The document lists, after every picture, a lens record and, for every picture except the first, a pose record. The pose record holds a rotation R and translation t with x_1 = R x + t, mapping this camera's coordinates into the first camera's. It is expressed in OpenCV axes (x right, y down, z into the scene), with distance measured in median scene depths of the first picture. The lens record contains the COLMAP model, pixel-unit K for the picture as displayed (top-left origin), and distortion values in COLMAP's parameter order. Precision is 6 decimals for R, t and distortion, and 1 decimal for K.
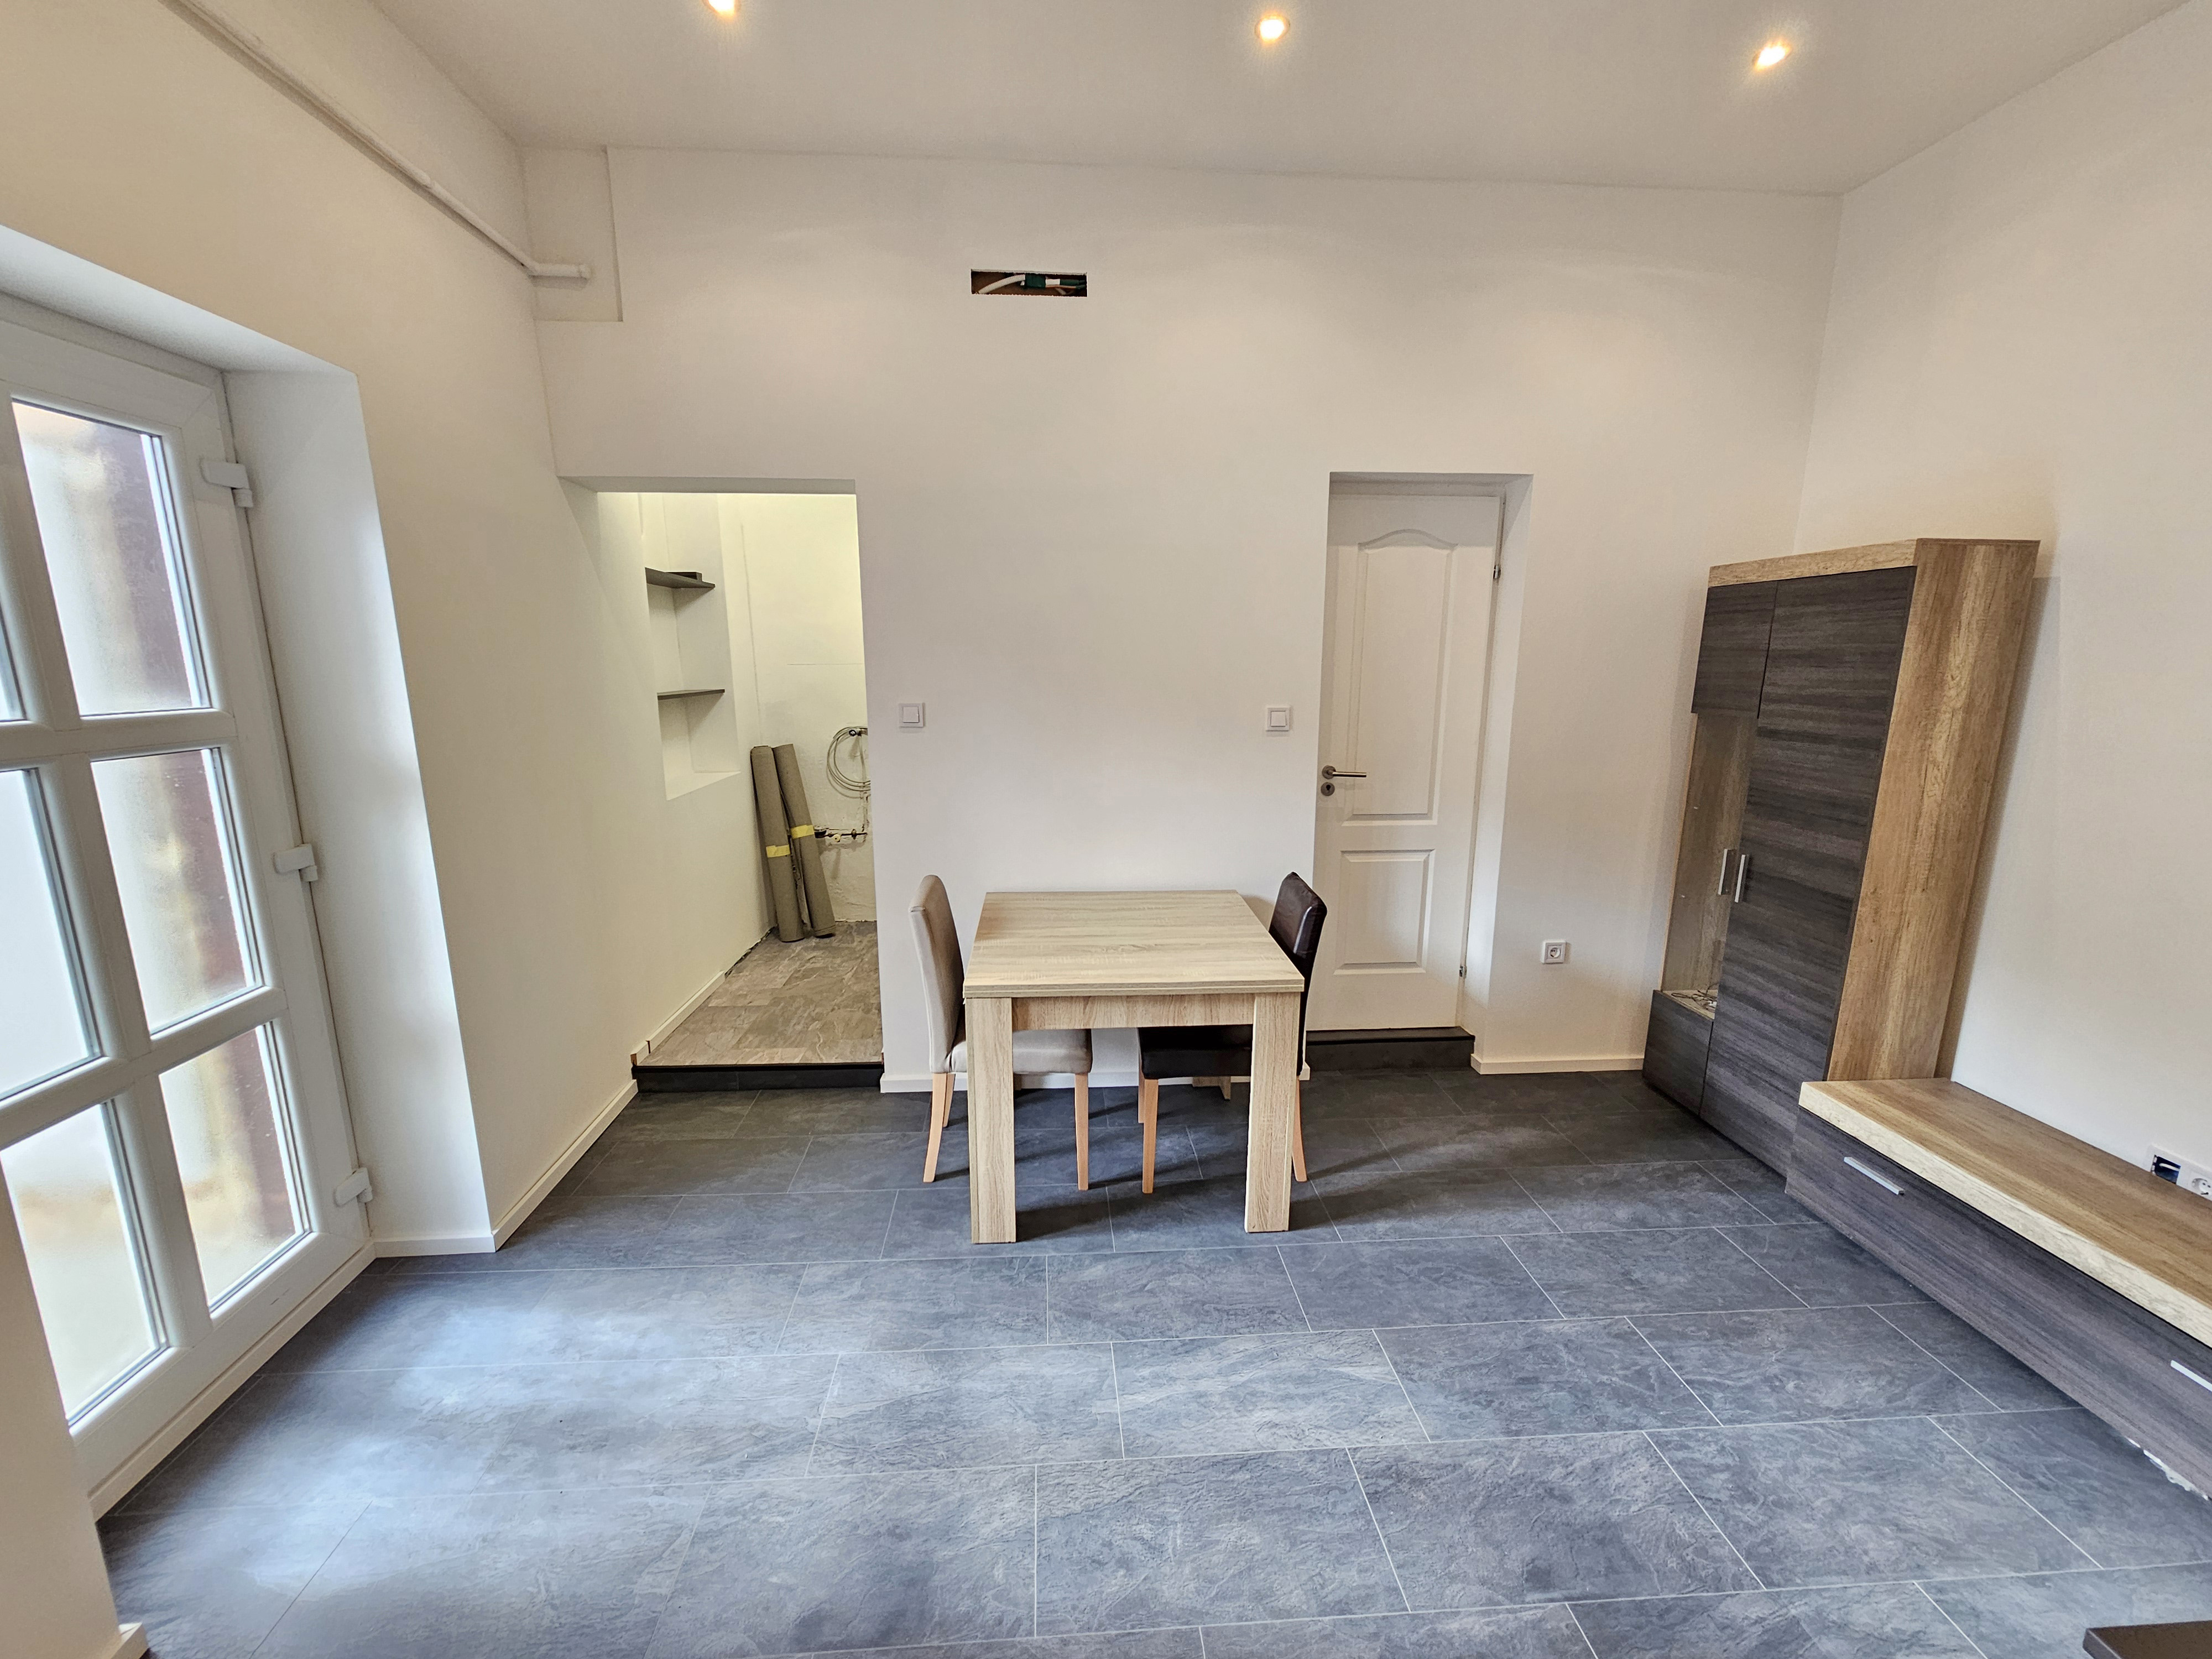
lens RADIAL K [[900.1, 0, 1098.2], [0, 900.1, 834.3], [0, 0, 1]] dist [-0.009075, 0.000774]
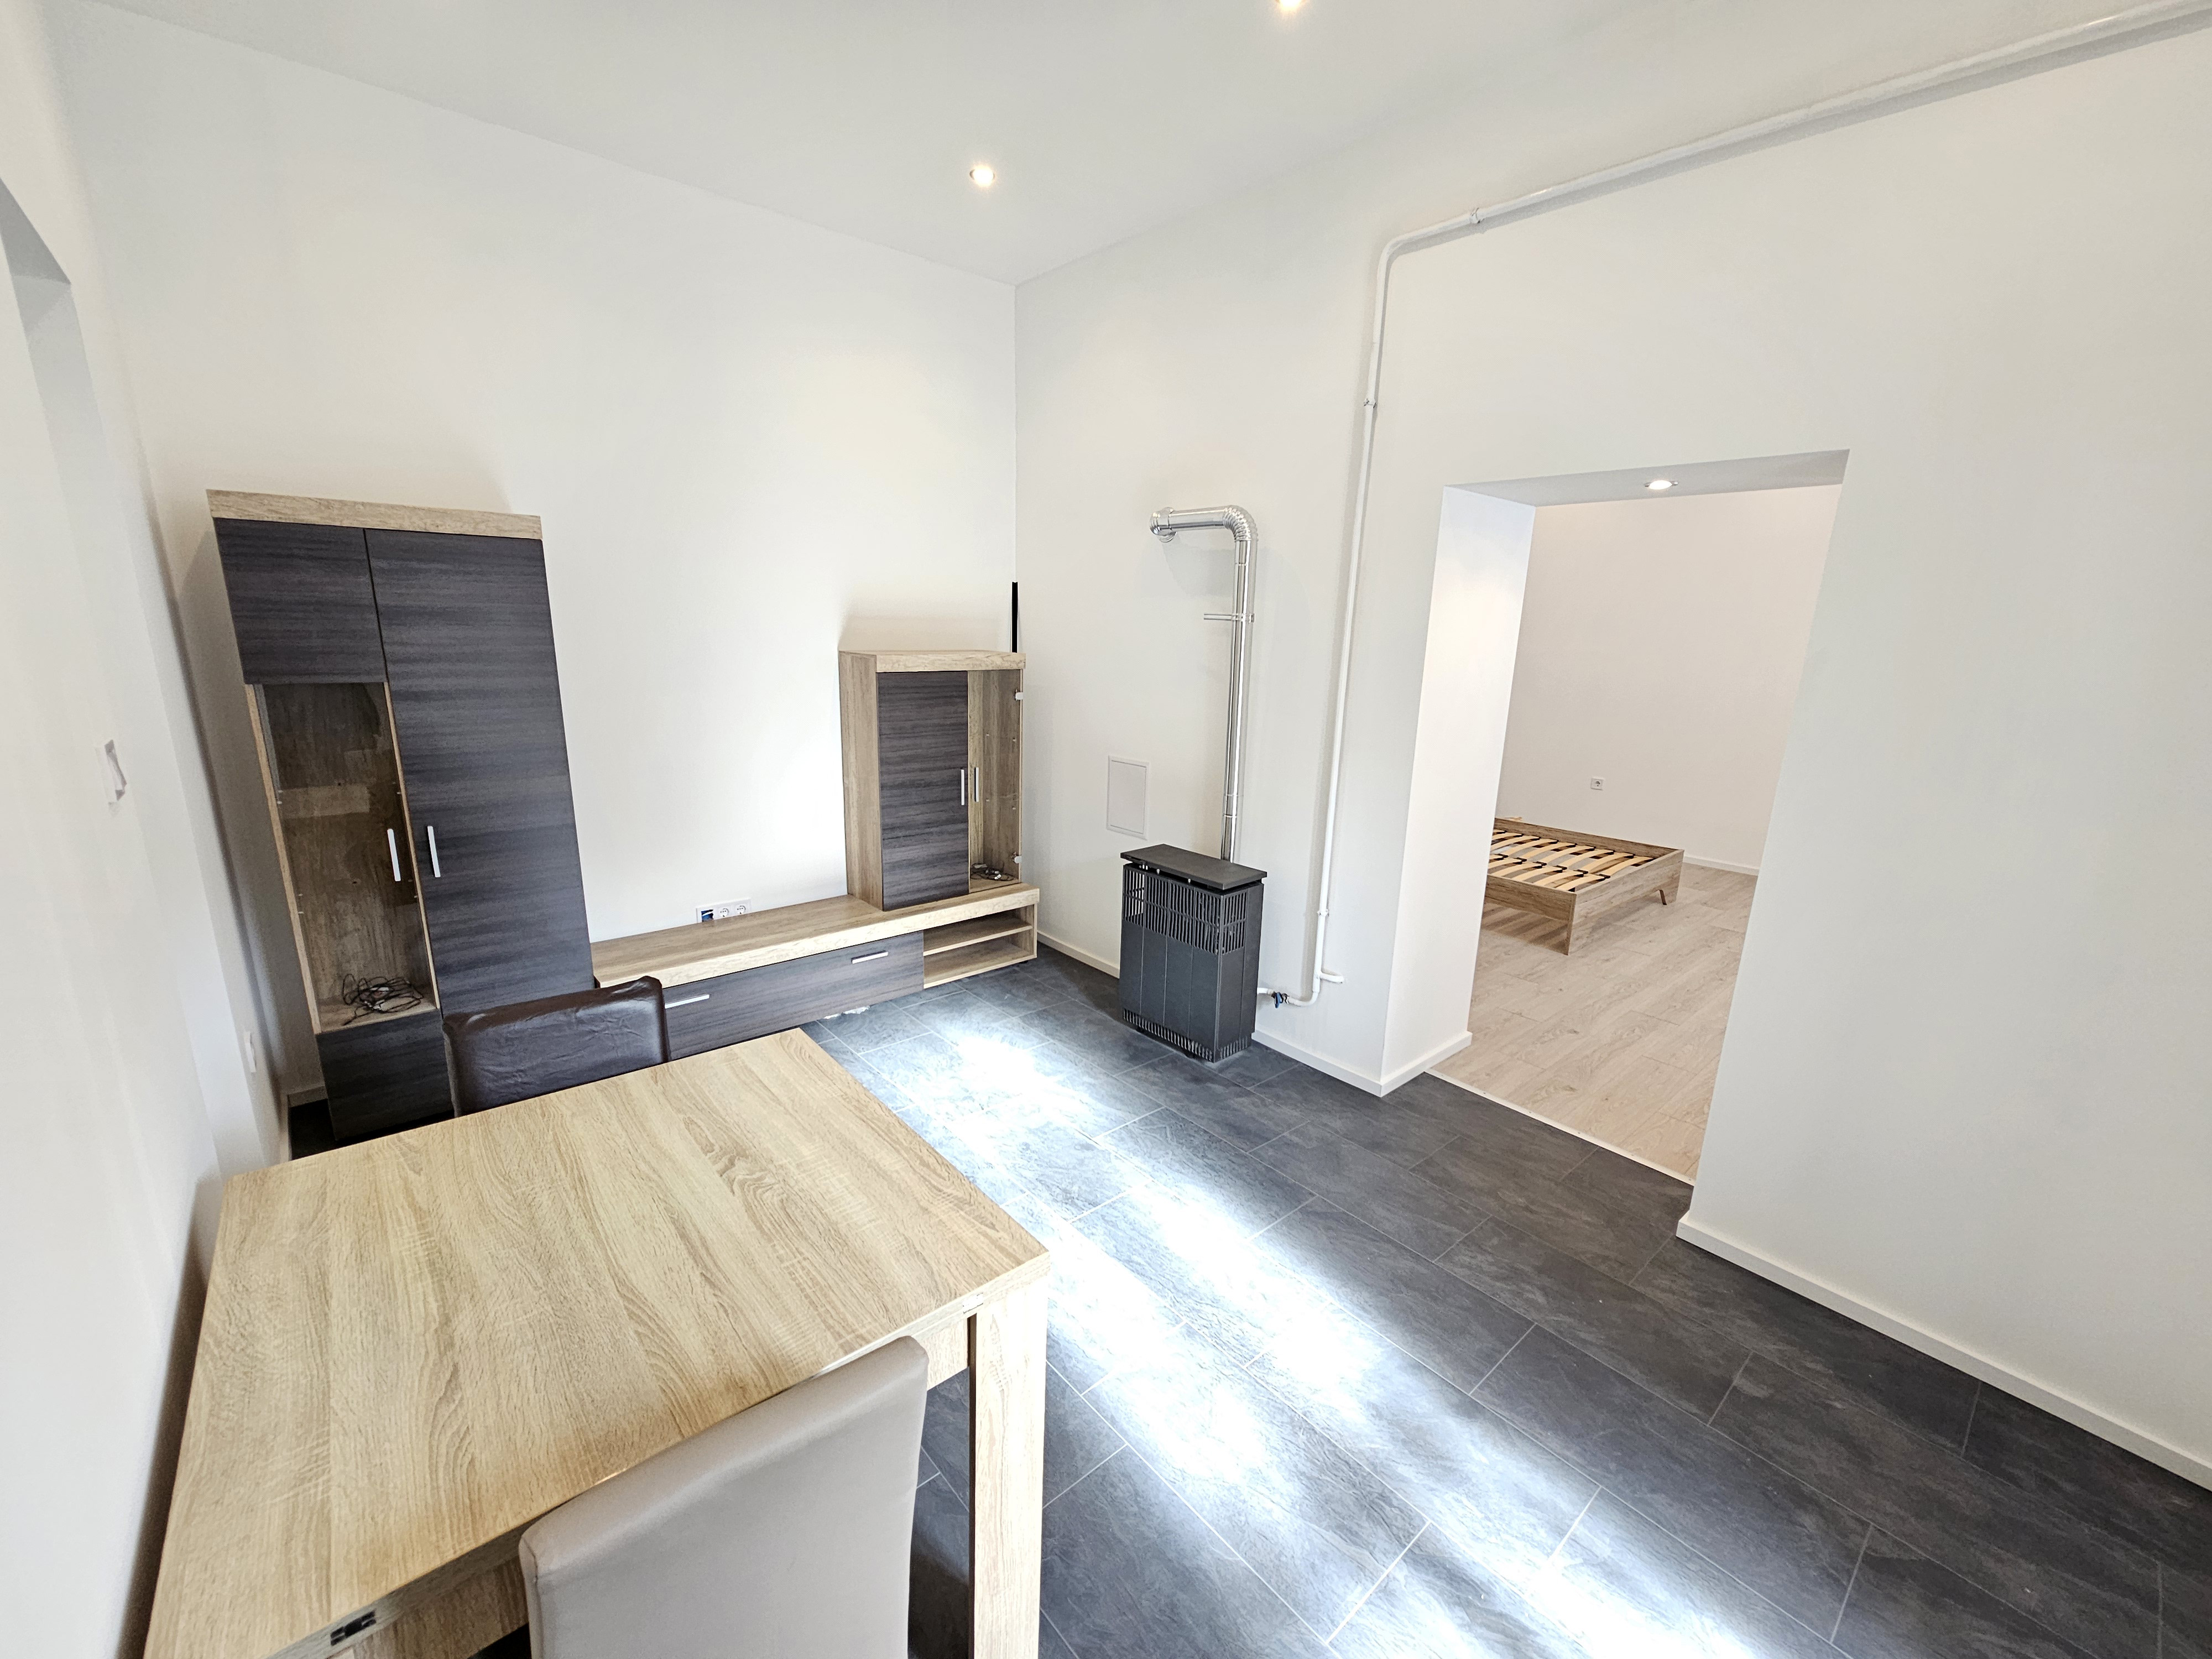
lens RADIAL K [[900.1, 0, 1097.3], [0, 900.1, 833.4], [0, 0, 1]] dist [-0.009075, 0.000774]
pose [[-0.599787, -0.199099, 0.774994, -0.461530], [0.128855, 0.931875, 0.339126, -0.213496], [-0.789717, 0.303265, -0.533271, 1.022109]]
